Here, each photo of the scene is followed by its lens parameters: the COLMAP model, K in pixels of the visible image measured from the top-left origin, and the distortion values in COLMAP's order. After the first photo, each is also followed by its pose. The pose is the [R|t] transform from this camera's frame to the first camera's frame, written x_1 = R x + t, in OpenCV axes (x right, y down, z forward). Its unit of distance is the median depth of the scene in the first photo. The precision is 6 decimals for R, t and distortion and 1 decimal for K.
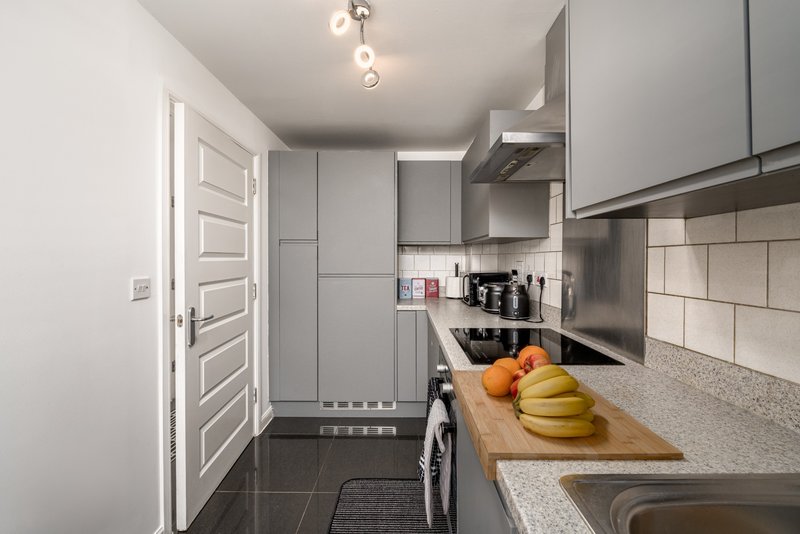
lens RADIAL K [[335.0, 0, 434.2], [0, 335.0, 263.7], [0, 0, 1]] dist [-0.001709, -0.000165]
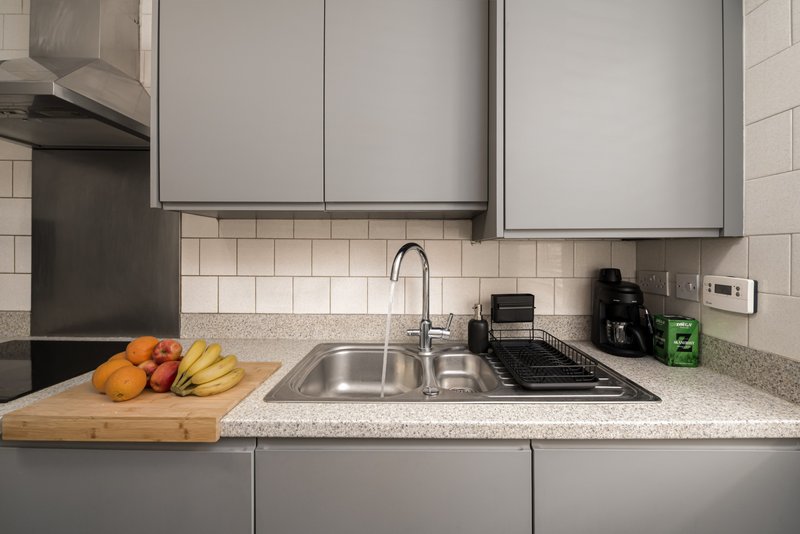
lens RADIAL K [[337.9, 0, 399.4], [0, 337.9, 250.3], [0, 0, 1]] dist [-0.001649, -0.000439]
pose [[0.040607, 0.000379, 0.999175, -0.558084], [0.003028, 0.999995, -0.000502, -0.001955], [-0.999171, 0.003046, 0.040605, 0.189592]]
